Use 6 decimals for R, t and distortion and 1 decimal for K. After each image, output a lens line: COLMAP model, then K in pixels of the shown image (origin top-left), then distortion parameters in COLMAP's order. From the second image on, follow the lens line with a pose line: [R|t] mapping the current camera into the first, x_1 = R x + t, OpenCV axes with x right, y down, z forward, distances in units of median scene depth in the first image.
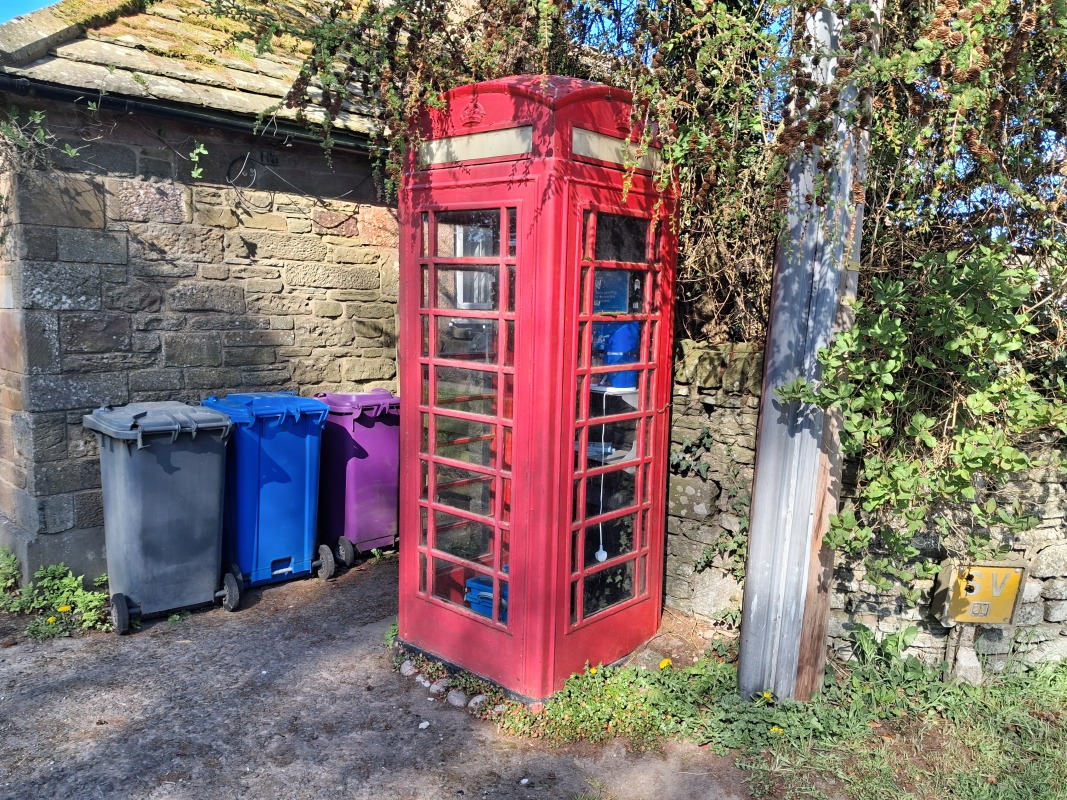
lens RADIAL K [[843.4, 0, 537.4], [0, 843.4, 400.4], [0, 0, 1]] dist [0.009084, -0.006104]
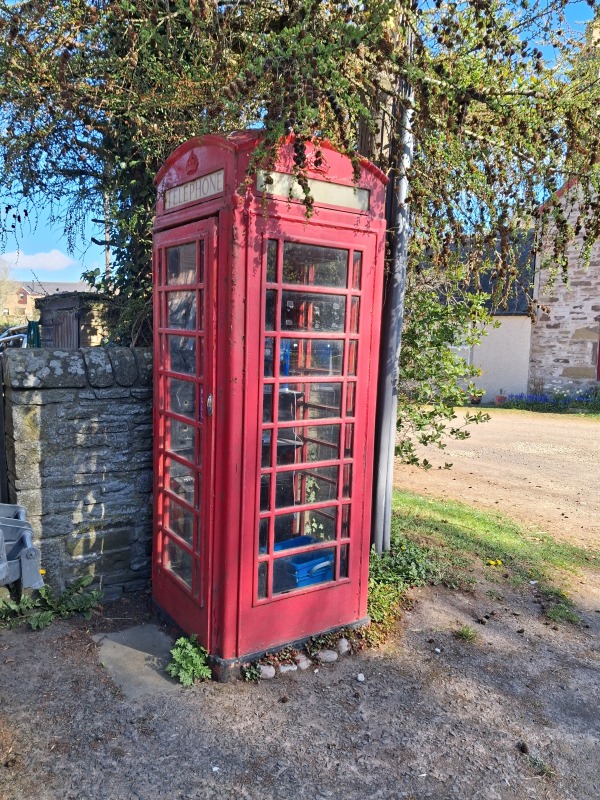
lens RADIAL K [[629.4, 0, 290.4], [0, 629.4, 414.9], [0, 0, 1]] dist [-0.004457, 0.005682]
pose [[0.238681, -0.145860, 0.960081, -0.824850], [0.101355, 0.986997, 0.124752, -0.093074], [-0.965794, 0.067533, 0.250362, 0.721520]]
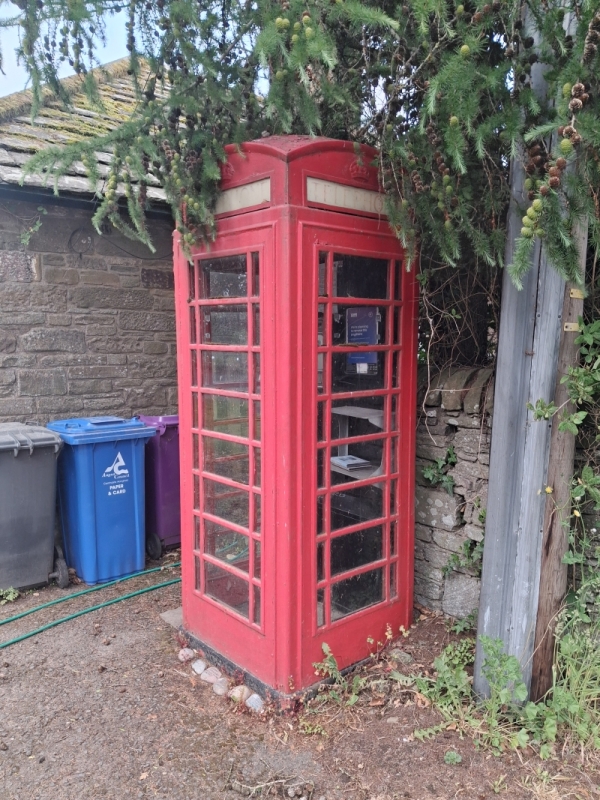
lens RADIAL K [[632.3, 0, 287.4], [0, 632.3, 403.1], [0, 0, 1]] dist [0.009084, -0.006104]
pose [[0.990514, -0.009722, -0.137067, 0.102148], [0.007121, 0.999785, -0.019454, -0.010158], [0.137227, 0.018294, 0.990371, 0.148984]]
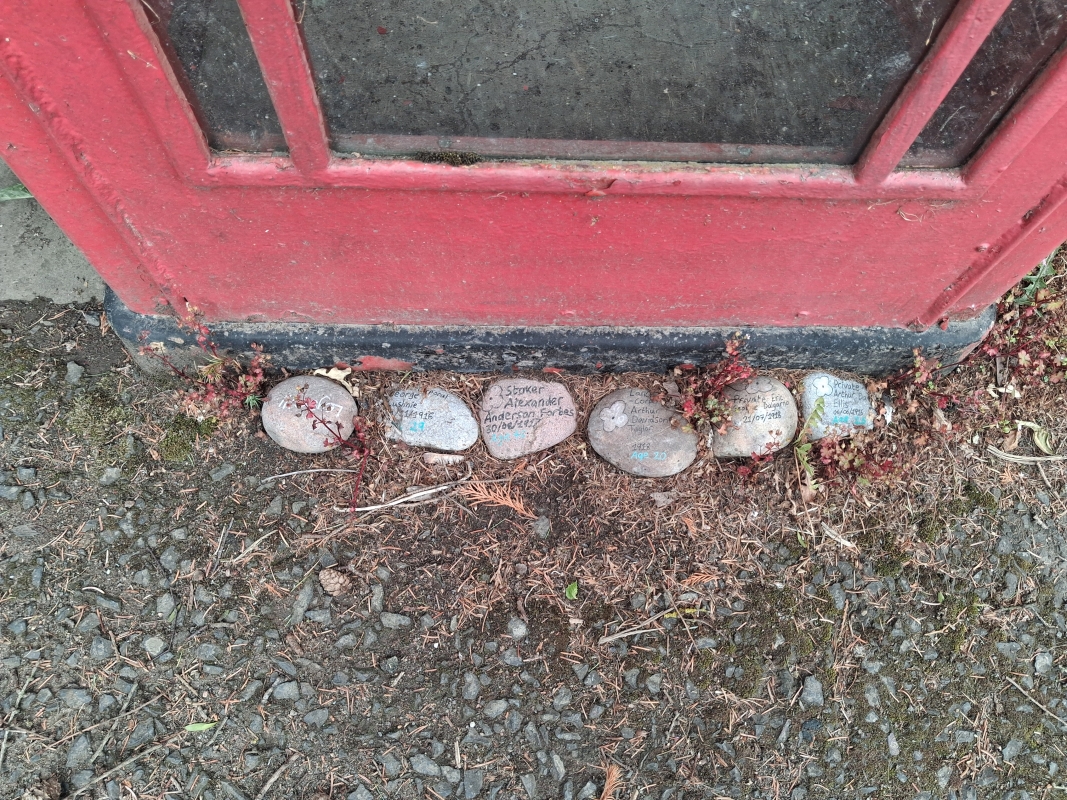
lens RADIAL K [[848.2, 0, 533.3], [0, 848.2, 400.1], [0, 0, 1]] dist [0.002644, -0.006323]
pose [[0.738263, -0.619474, 0.266868, -0.161959], [0.054576, 0.449209, 0.891758, 0.103667], [-0.672301, -0.643788, 0.365443, 0.842286]]
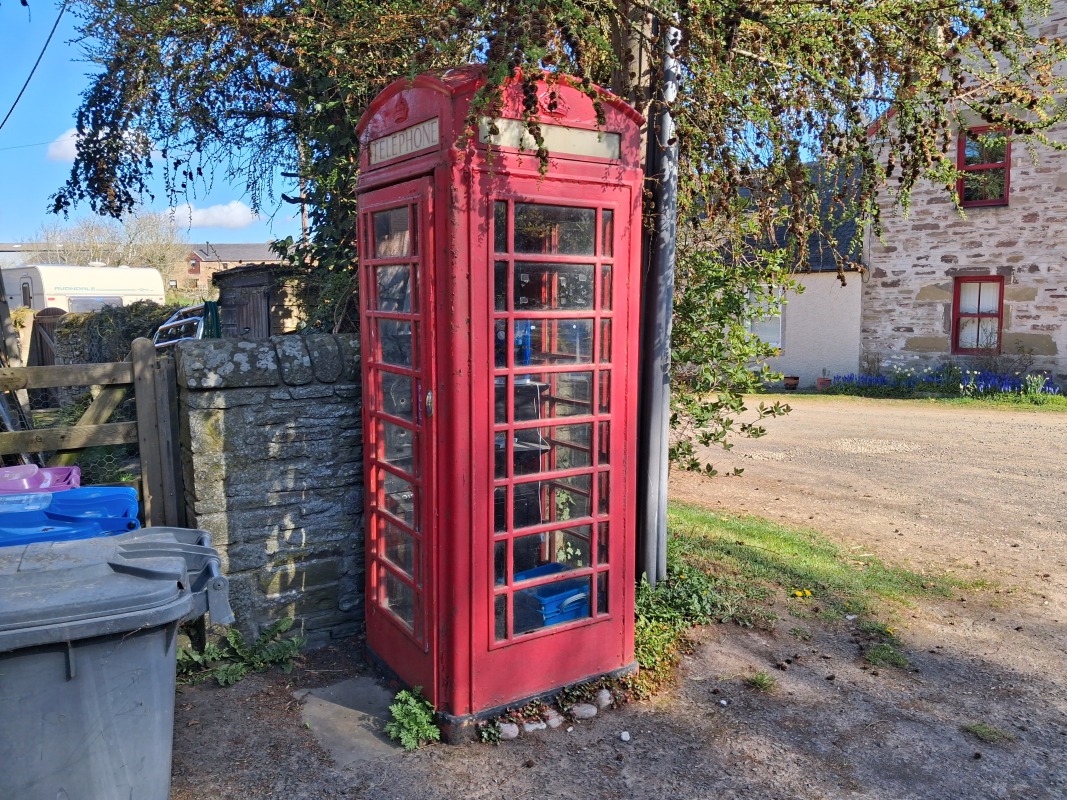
lens RADIAL K [[843.4, 0, 537.4], [0, 843.4, 400.4], [0, 0, 1]] dist [0.009084, -0.006104]
pose [[0.252686, -0.142188, 0.957044, -0.885533], [0.129492, 0.985214, 0.112184, -0.102639], [-0.958844, 0.095582, 0.267362, 0.681035]]
